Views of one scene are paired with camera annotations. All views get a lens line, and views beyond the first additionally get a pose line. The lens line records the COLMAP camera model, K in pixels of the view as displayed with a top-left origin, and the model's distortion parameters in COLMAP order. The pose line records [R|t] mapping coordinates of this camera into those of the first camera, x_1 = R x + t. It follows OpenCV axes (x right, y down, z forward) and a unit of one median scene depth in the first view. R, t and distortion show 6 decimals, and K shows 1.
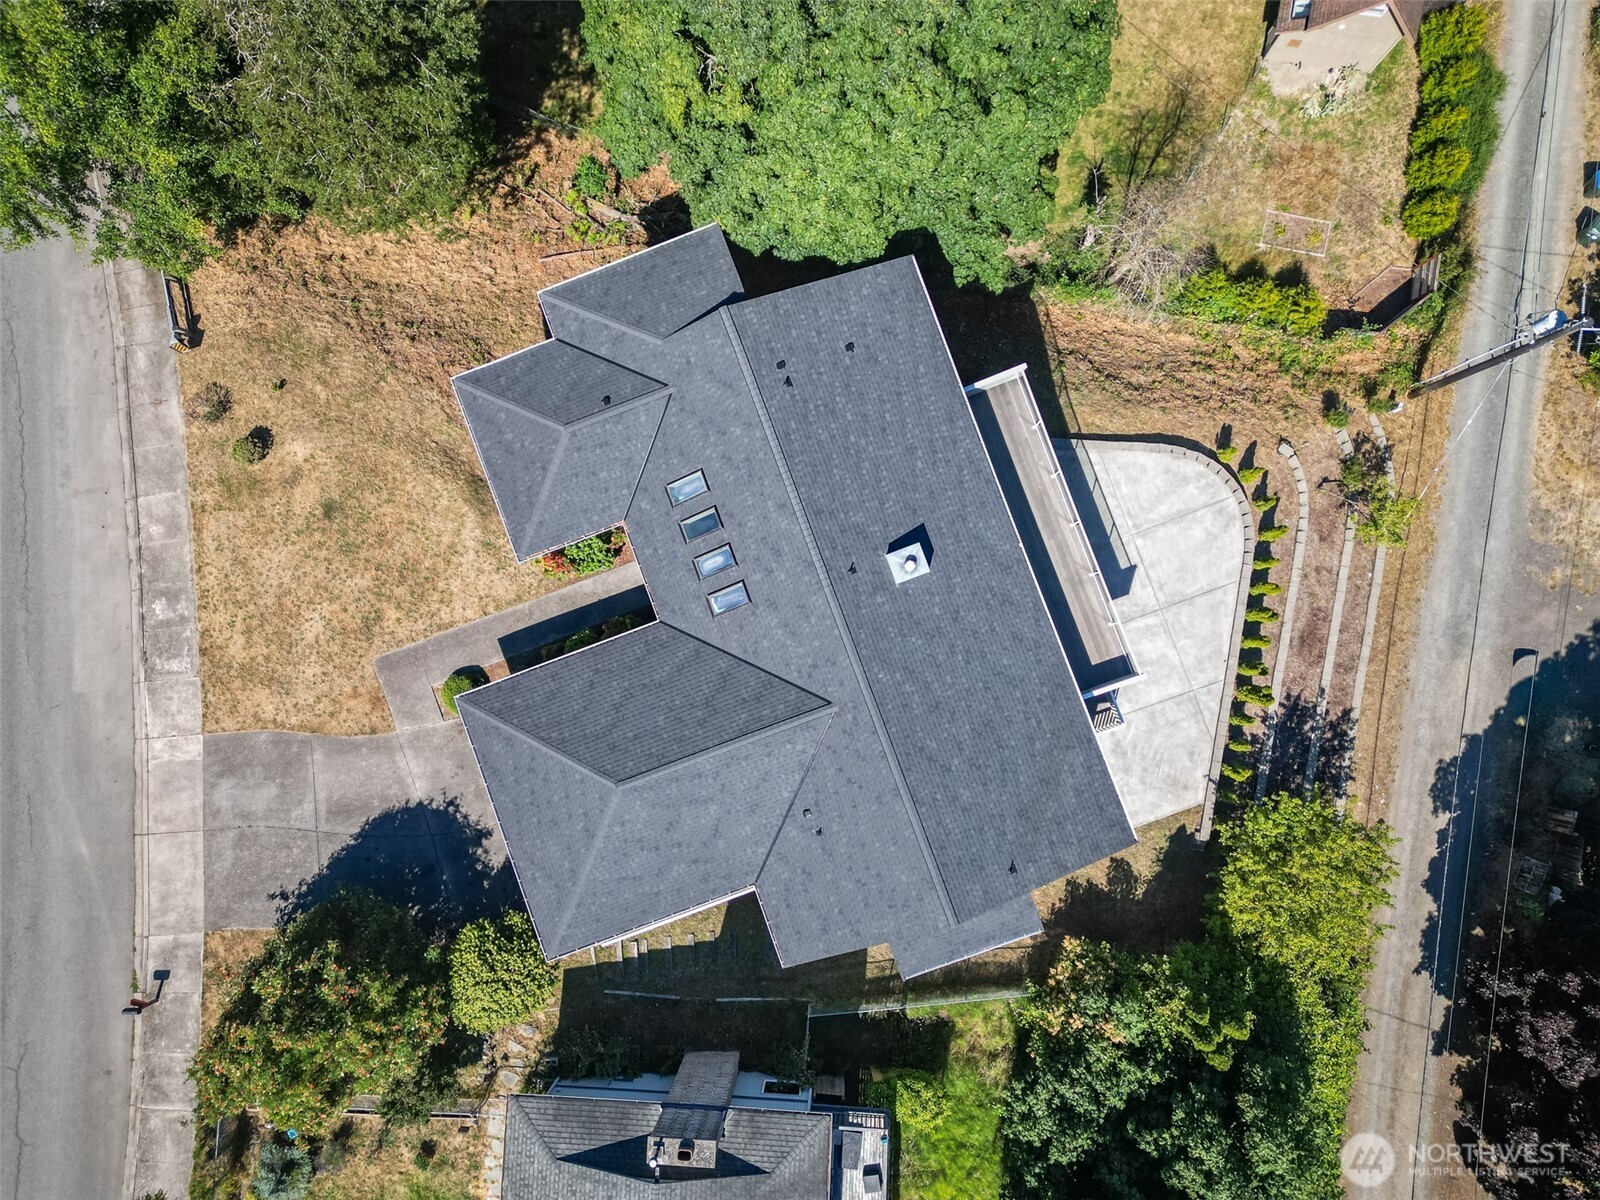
lens RADIAL K [[1124.5, 0, 800.0], [0, 1124.5, 600.0], [0, 0, 1]] dist [0.072810, -0.061795]
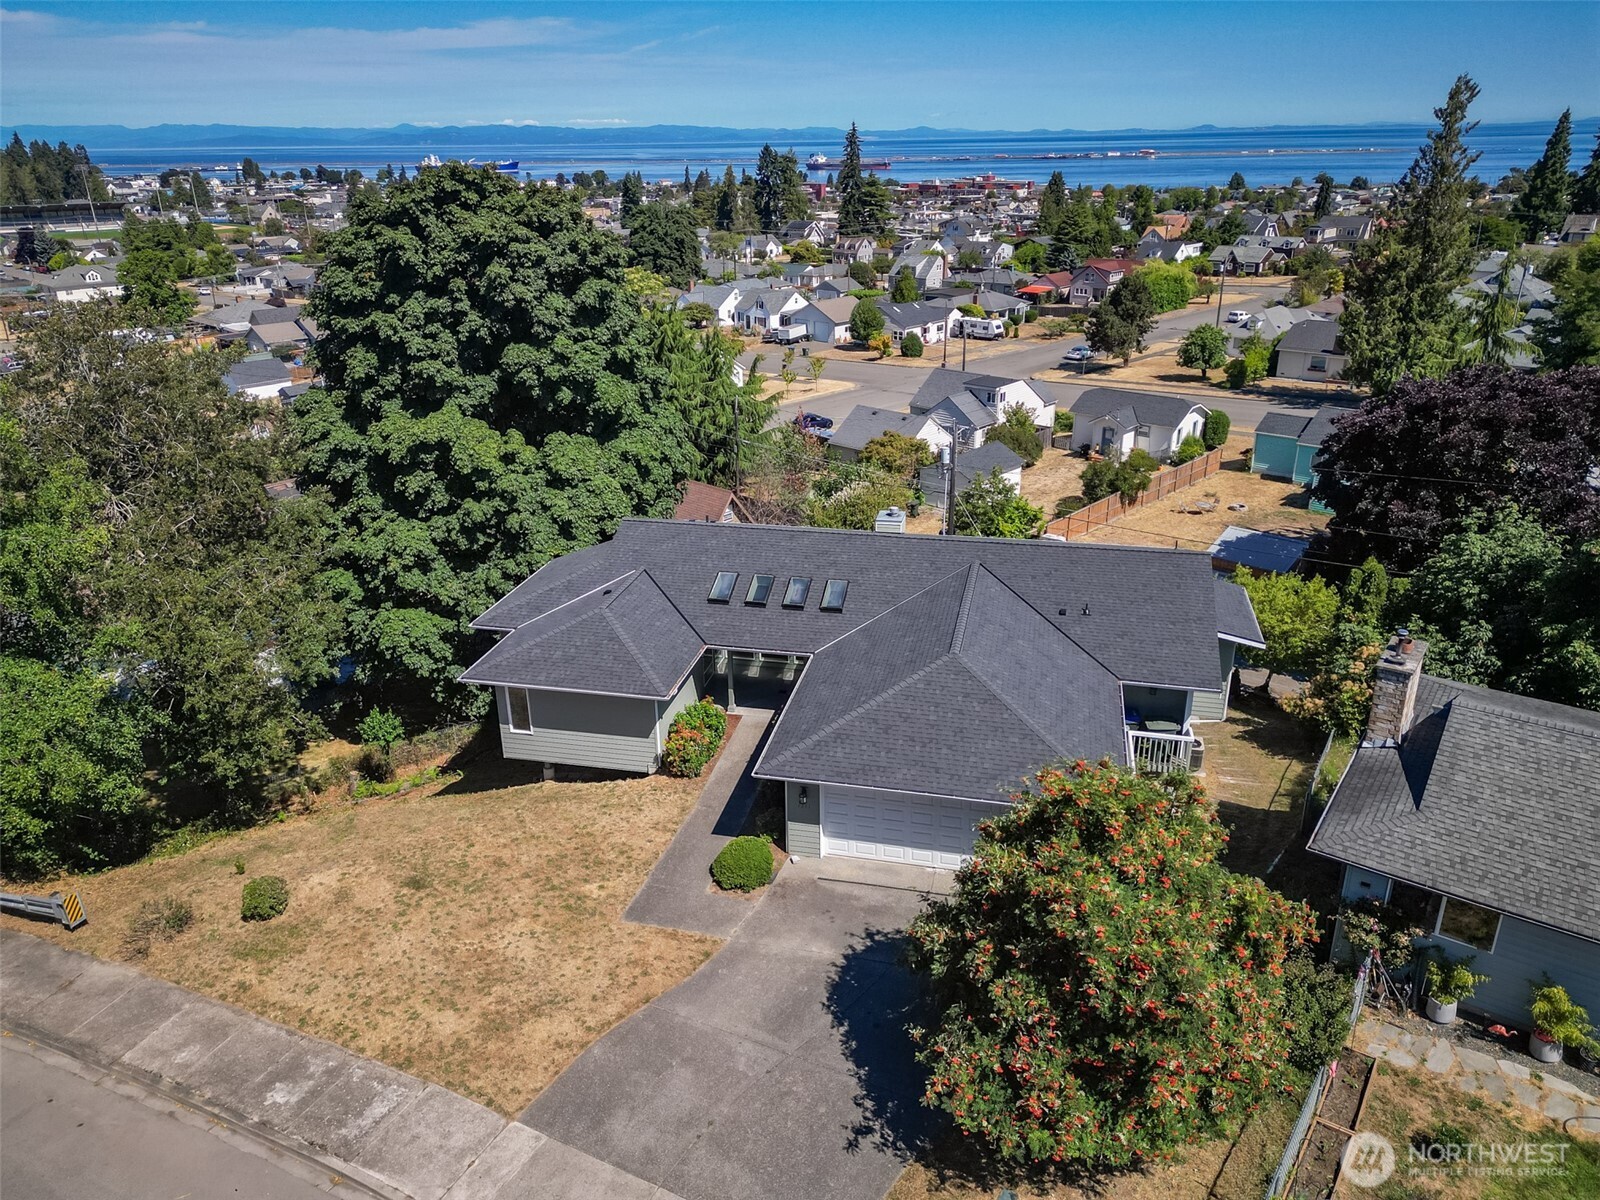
lens RADIAL K [[1124.5, 0, 800.0], [0, 1124.5, 600.0], [0, 0, 1]] dist [0.072810, -0.061795]
pose [[0.543696, -0.263881, 0.796719, -0.802633], [0.838971, 0.196752, -0.507363, 0.443279], [-0.022873, 0.944275, 0.328362, 0.603905]]
